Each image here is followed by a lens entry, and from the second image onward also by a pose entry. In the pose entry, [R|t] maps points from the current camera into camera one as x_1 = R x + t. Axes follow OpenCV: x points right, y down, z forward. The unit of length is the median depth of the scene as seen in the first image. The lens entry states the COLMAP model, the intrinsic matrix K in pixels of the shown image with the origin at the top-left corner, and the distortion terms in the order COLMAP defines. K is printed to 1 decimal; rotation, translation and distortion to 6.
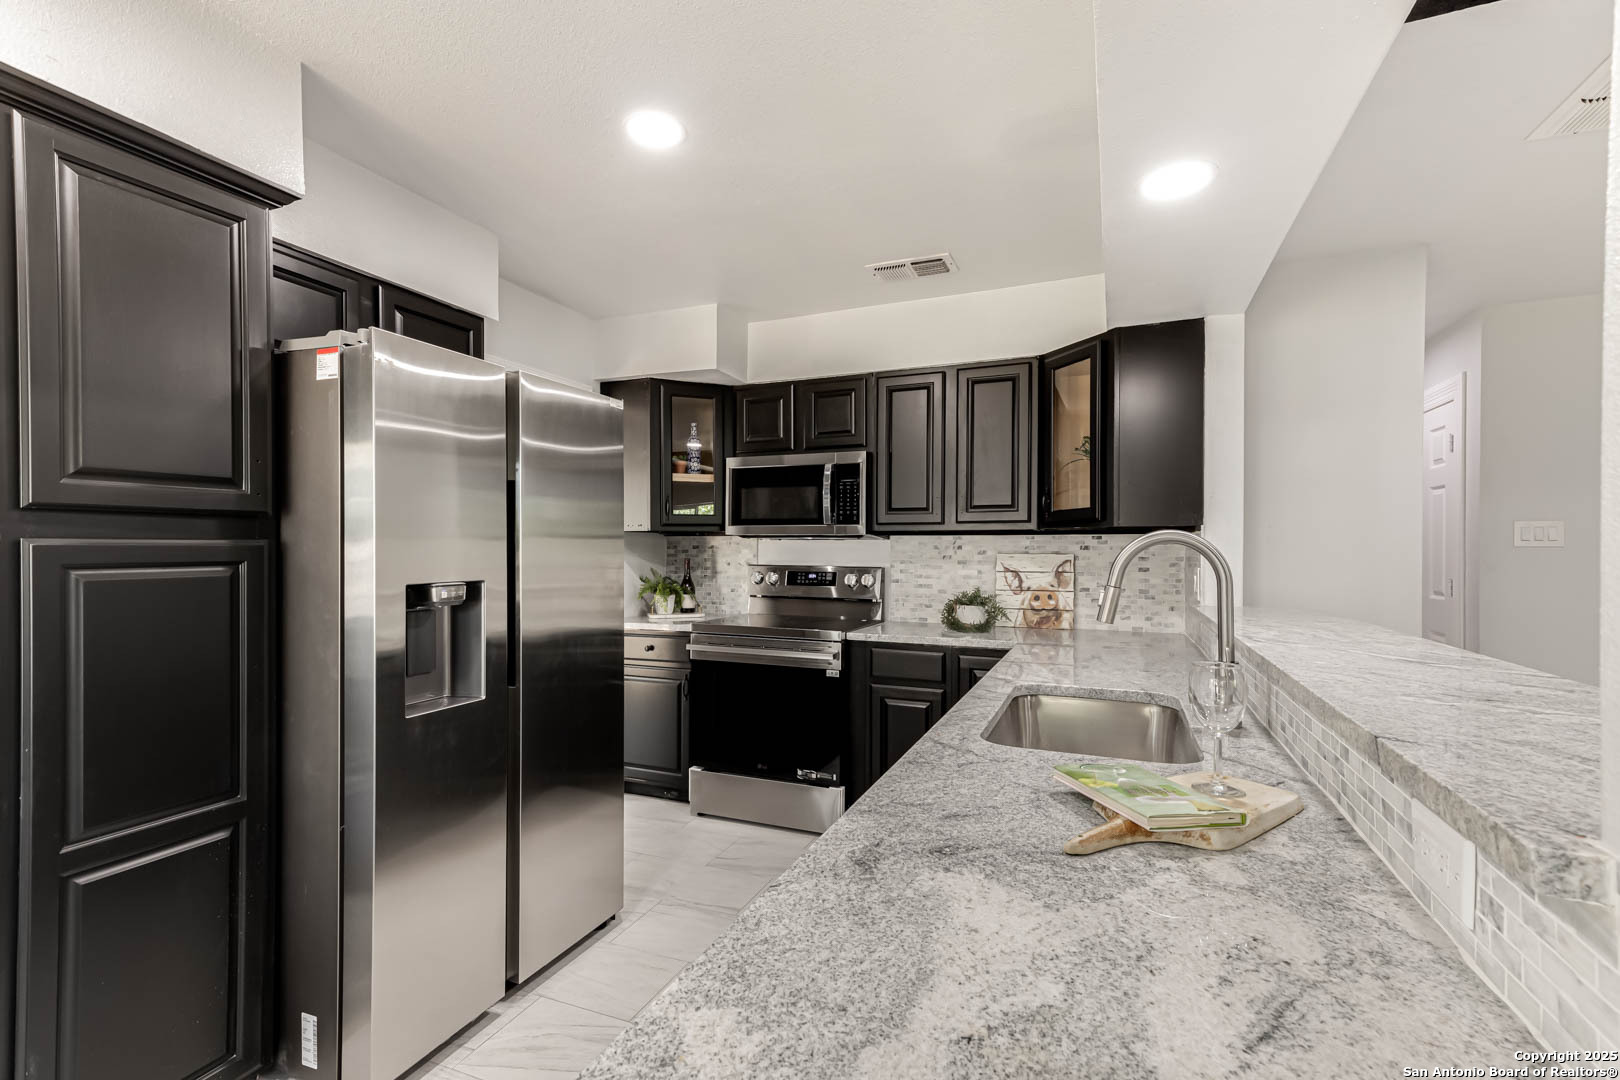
lens RADIAL K [[732.2, 0, 806.9], [0, 732.2, 550.0], [0, 0, 1]] dist [0.029016, 0.000301]
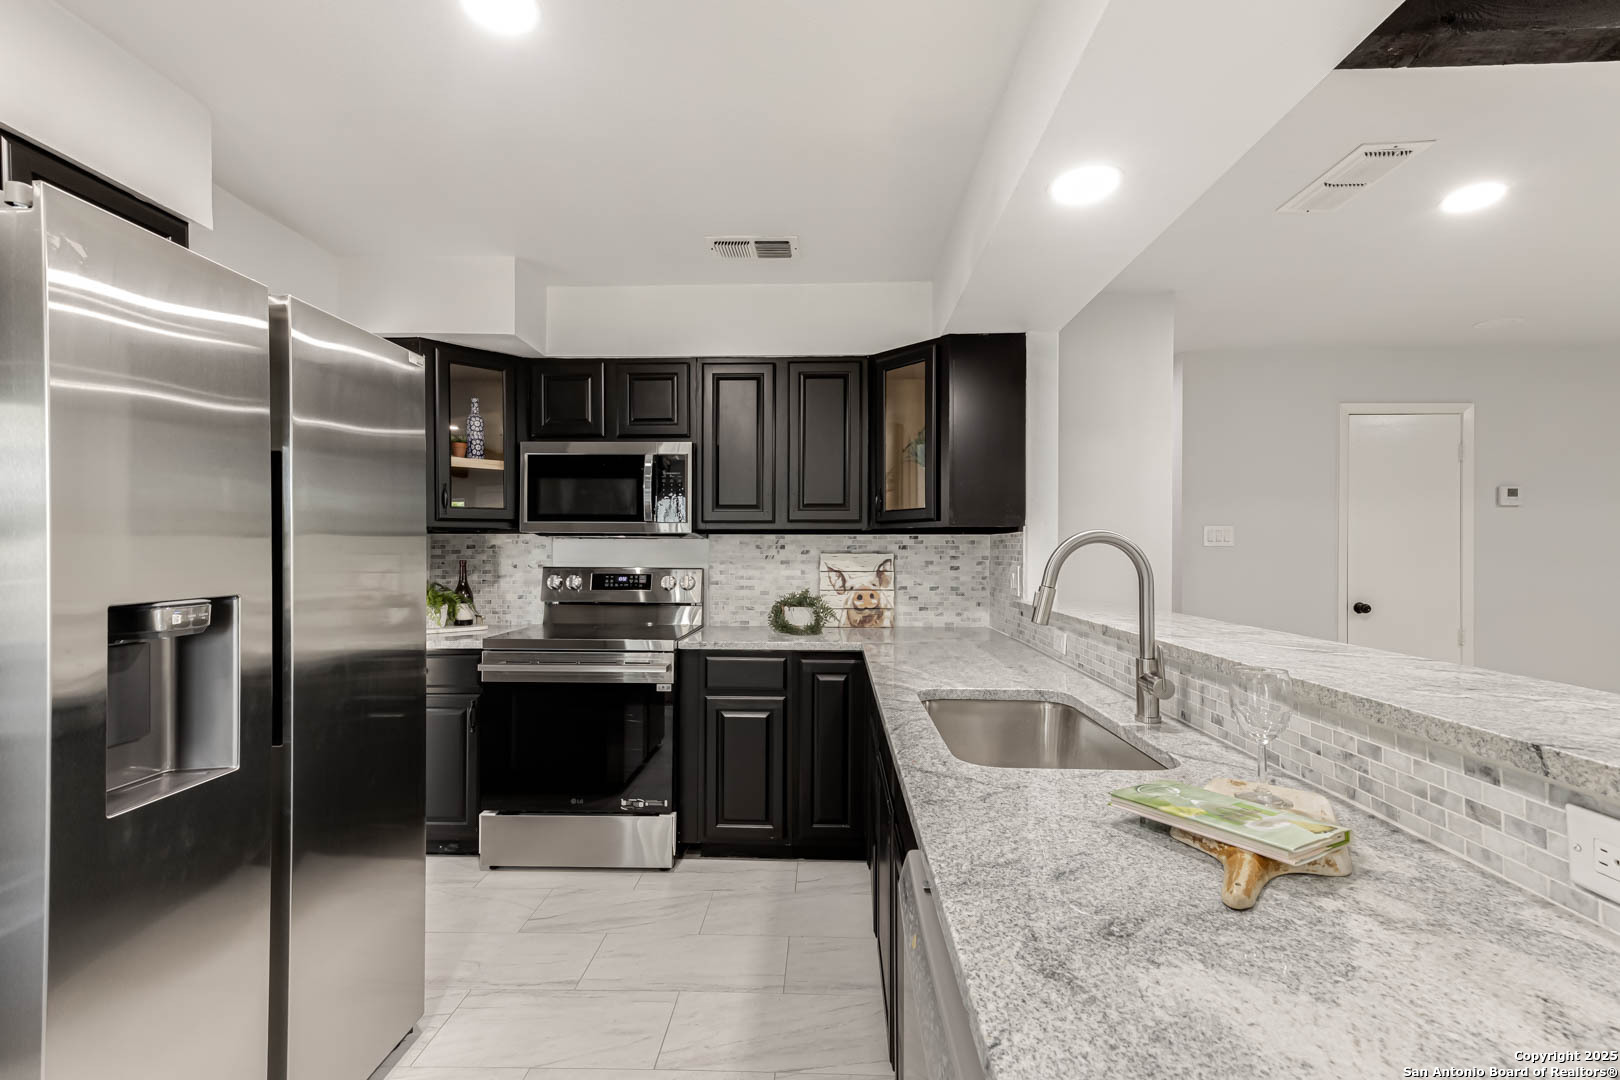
lens RADIAL K [[725.7, 0, 811.9], [0, 725.7, 549.2], [0, 0, 1]] dist [0.027338, 0.000128]
pose [[0.936027, -0.001152, 0.351926, -0.098487], [0.001335, 0.999999, -0.000276, -0.000360], [-0.351925, 0.000728, 0.936028, 0.094403]]
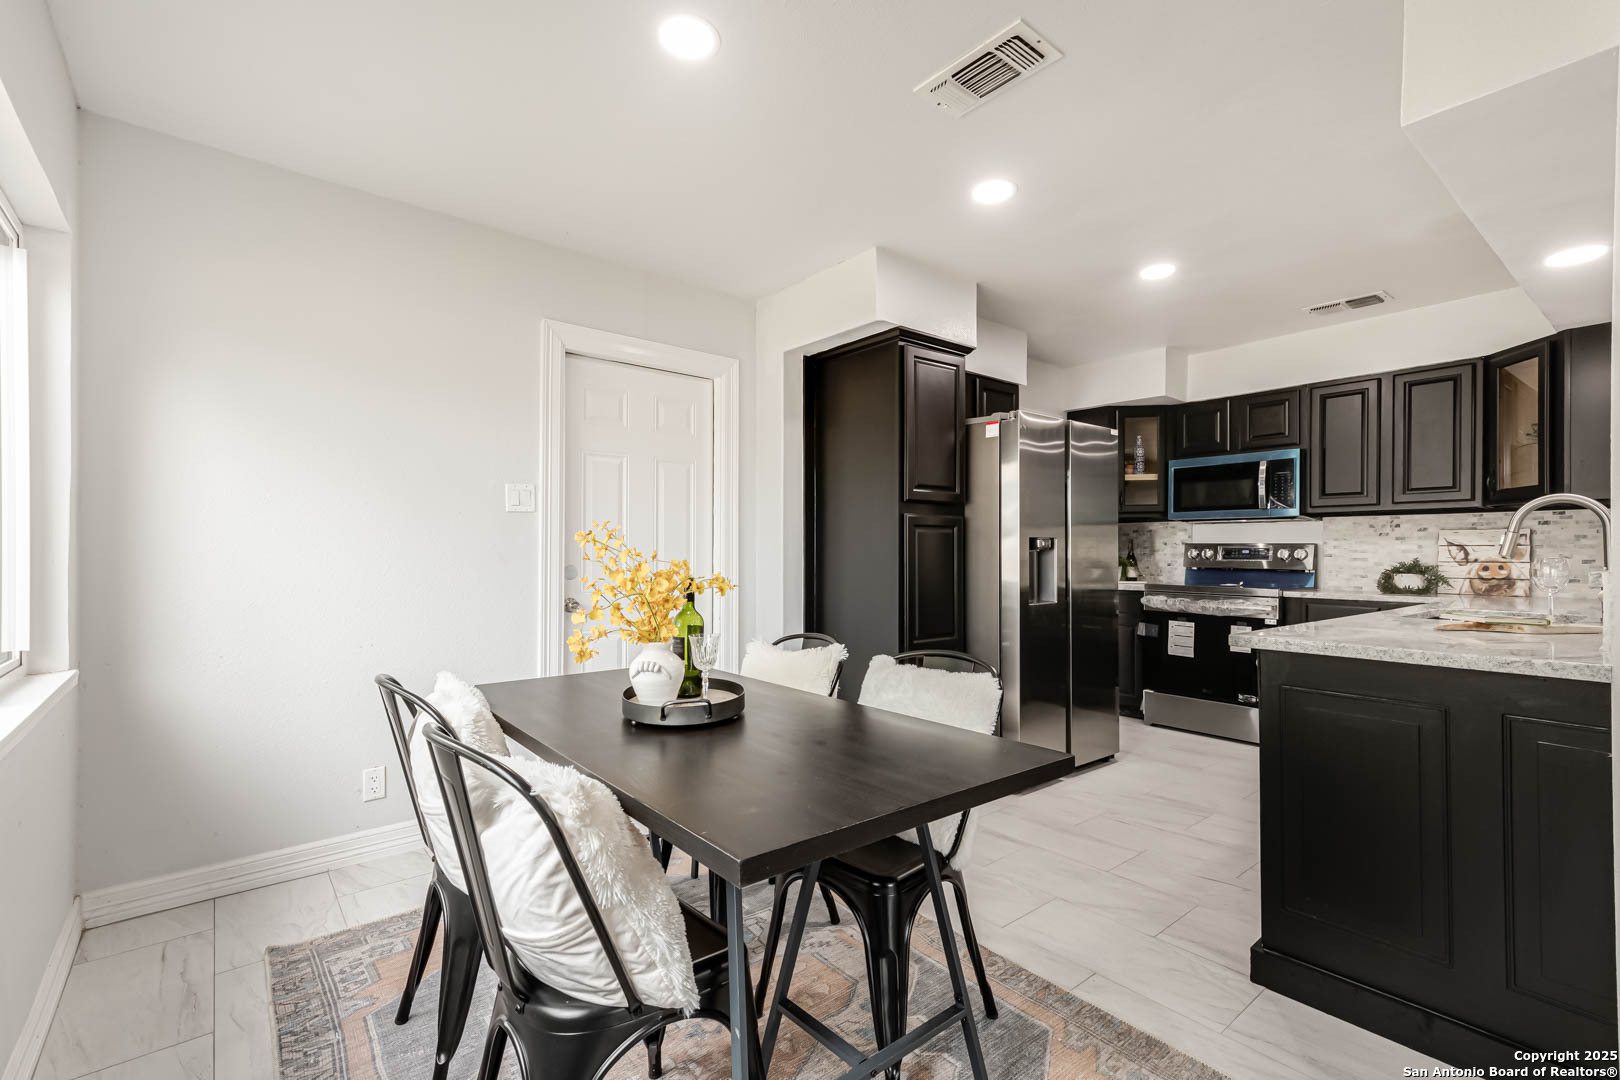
lens RADIAL K [[716.8, 0, 808.4], [0, 716.8, 549.8], [0, 0, 1]] dist [0.012711, 0.000829]
pose [[0.880650, -0.001390, -0.473765, -0.073827], [-0.001339, 0.999984, -0.005422, 0.044519], [0.473766, 0.005409, 0.880634, -0.470801]]
